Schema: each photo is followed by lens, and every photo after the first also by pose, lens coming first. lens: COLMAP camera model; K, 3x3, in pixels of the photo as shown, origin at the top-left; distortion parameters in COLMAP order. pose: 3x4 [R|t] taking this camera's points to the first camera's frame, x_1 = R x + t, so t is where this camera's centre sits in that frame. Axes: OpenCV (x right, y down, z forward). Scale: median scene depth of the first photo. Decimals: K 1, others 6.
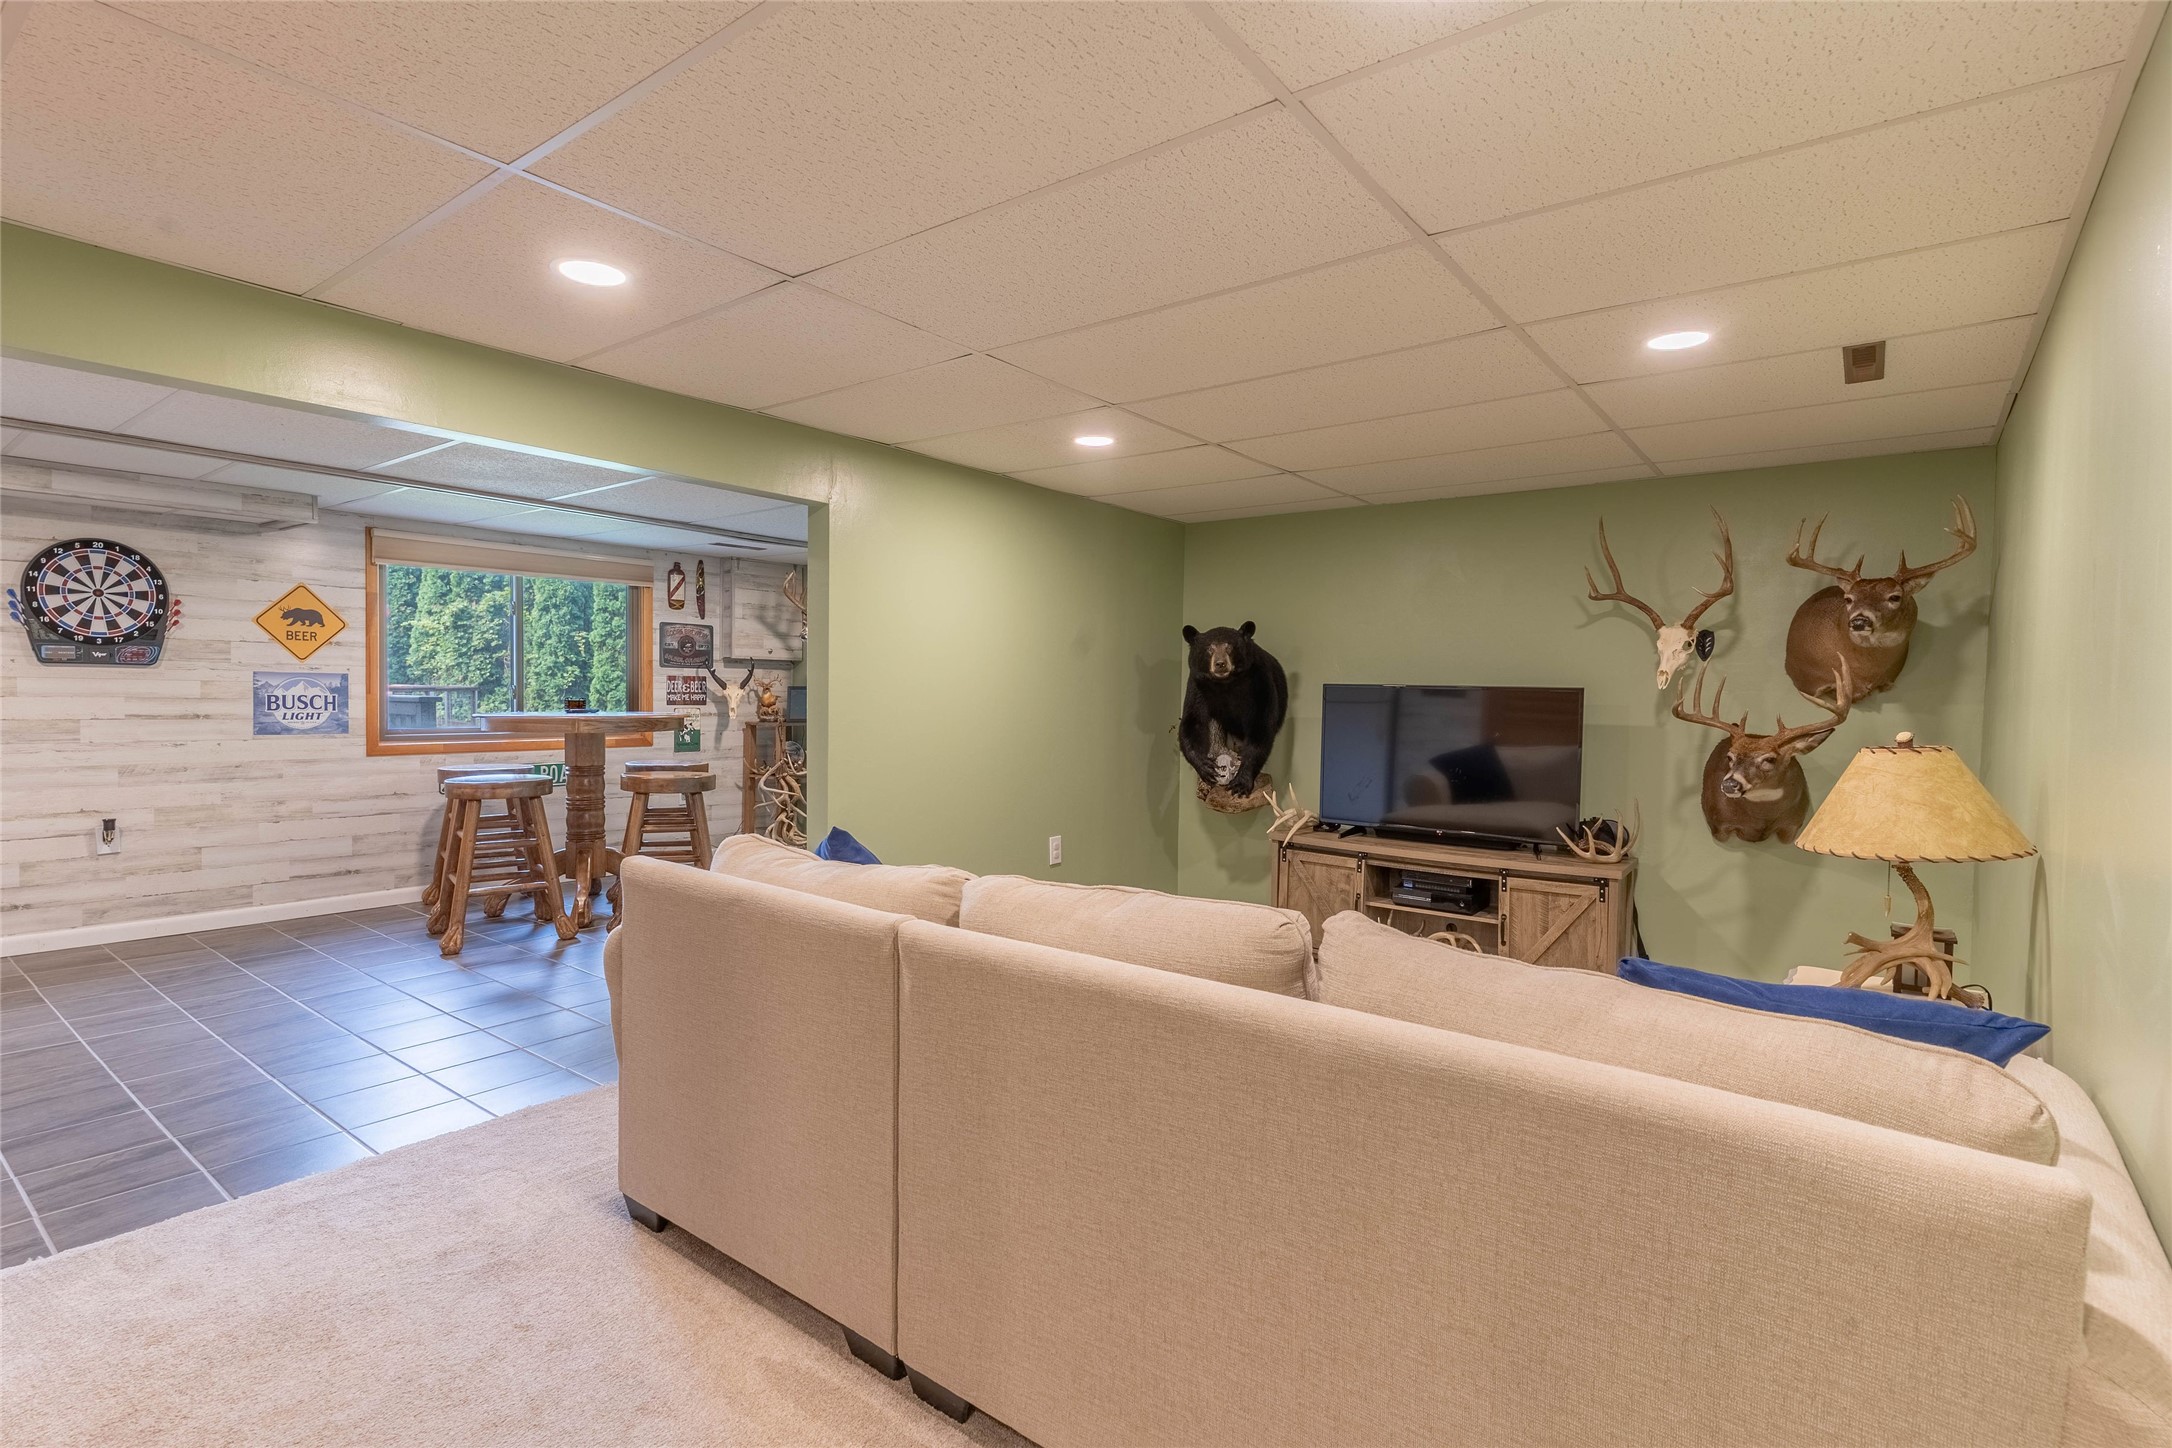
lens RADIAL K [[1037.3, 0, 1076.3], [0, 1037.3, 723.0], [0, 0, 1]] dist [0.004240, -0.000678]
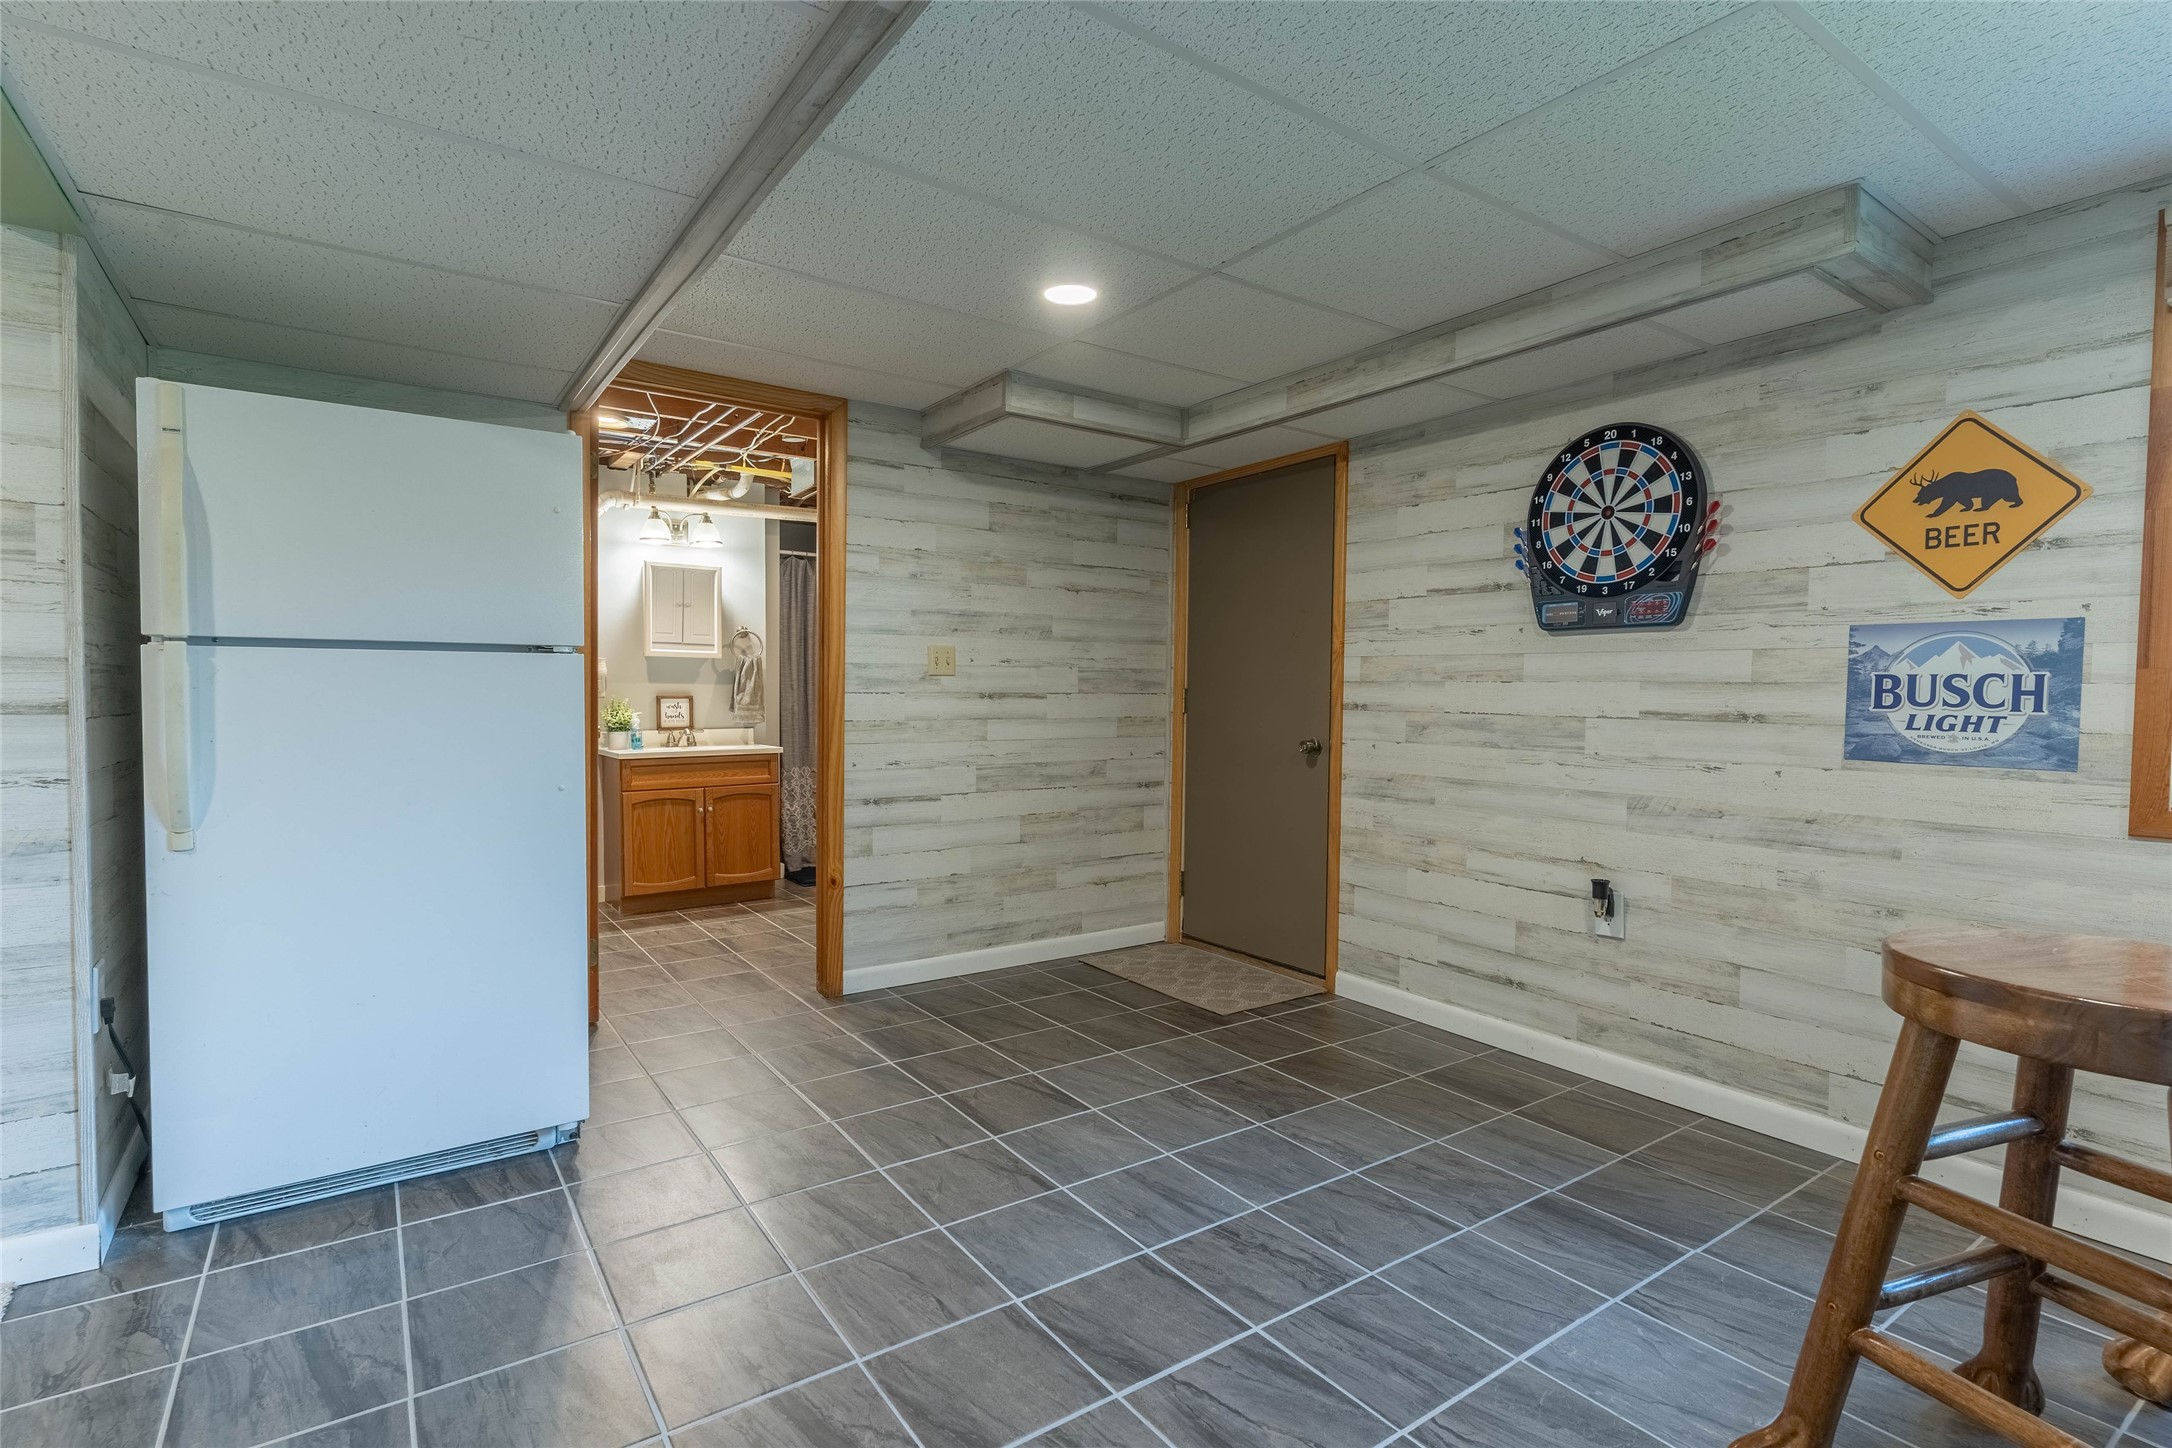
lens RADIAL K [[1037.3, 0, 1076.3], [0, 1037.3, 723.0], [0, 0, 1]] dist [0.004240, -0.000678]
pose [[-0.298824, 0.008024, -0.954274, -0.222594], [-0.045520, 0.998707, 0.022652, 0.000070], [0.953222, 0.050208, -0.298073, 0.771375]]
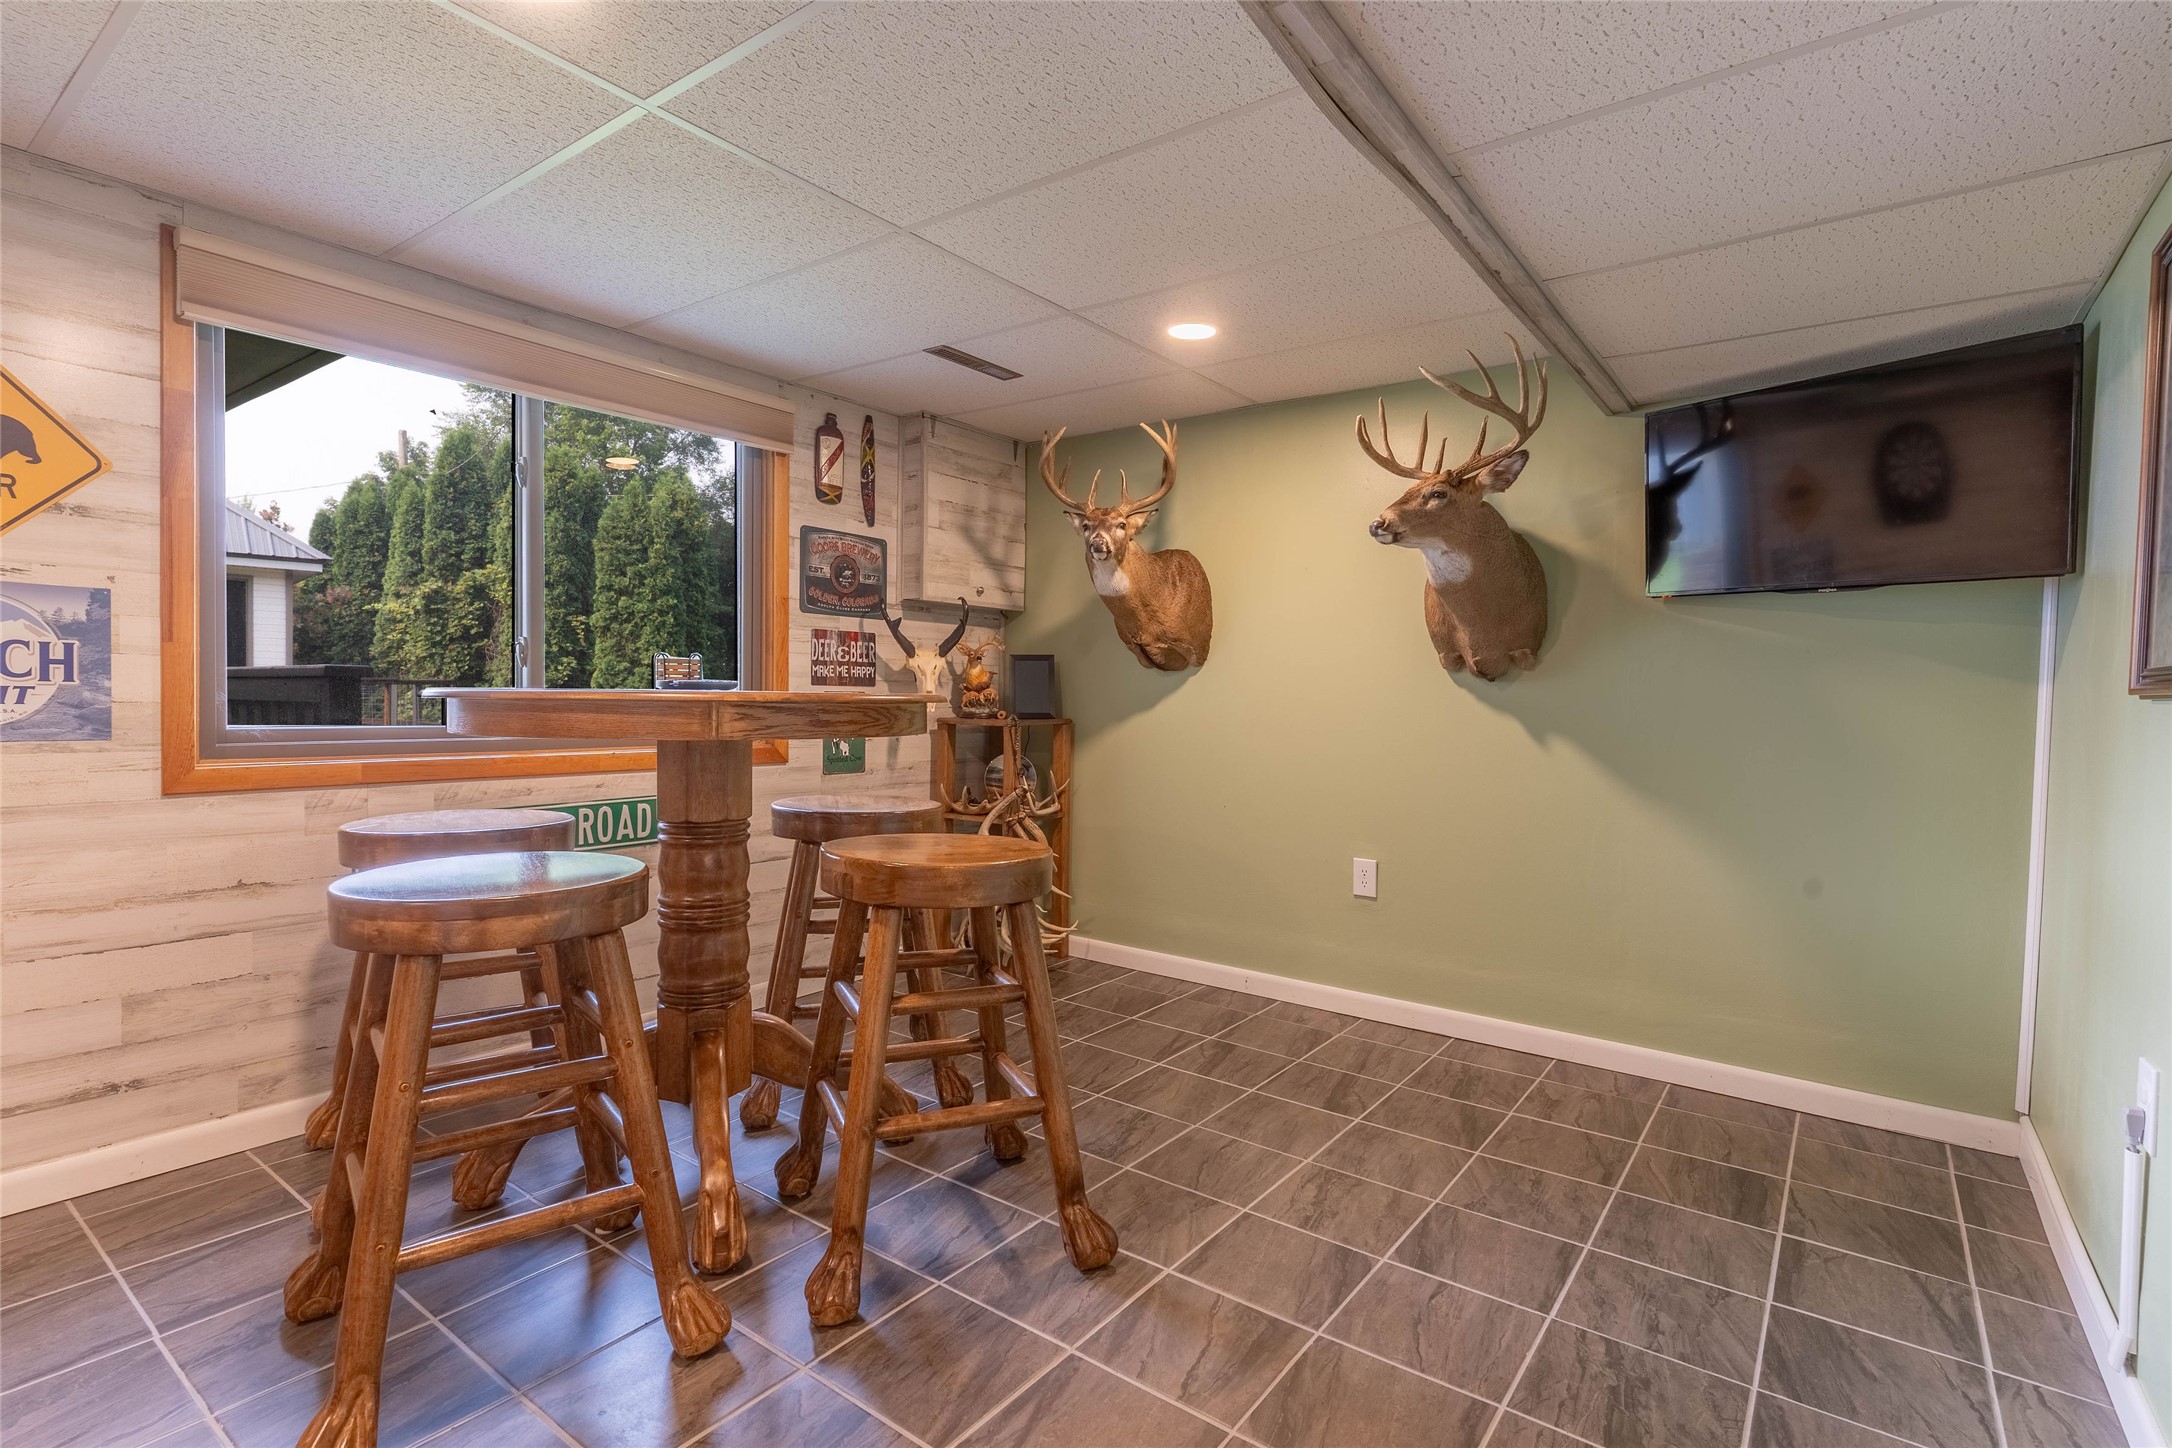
lens RADIAL K [[1037.3, 0, 1076.3], [0, 1037.3, 723.0], [0, 0, 1]] dist [0.004240, -0.000678]
pose [[0.999875, 0.001598, 0.015723, -0.343878], [-0.001535, 0.999991, -0.003996, 0.004676], [-0.015729, 0.003971, 0.999868, 0.606936]]
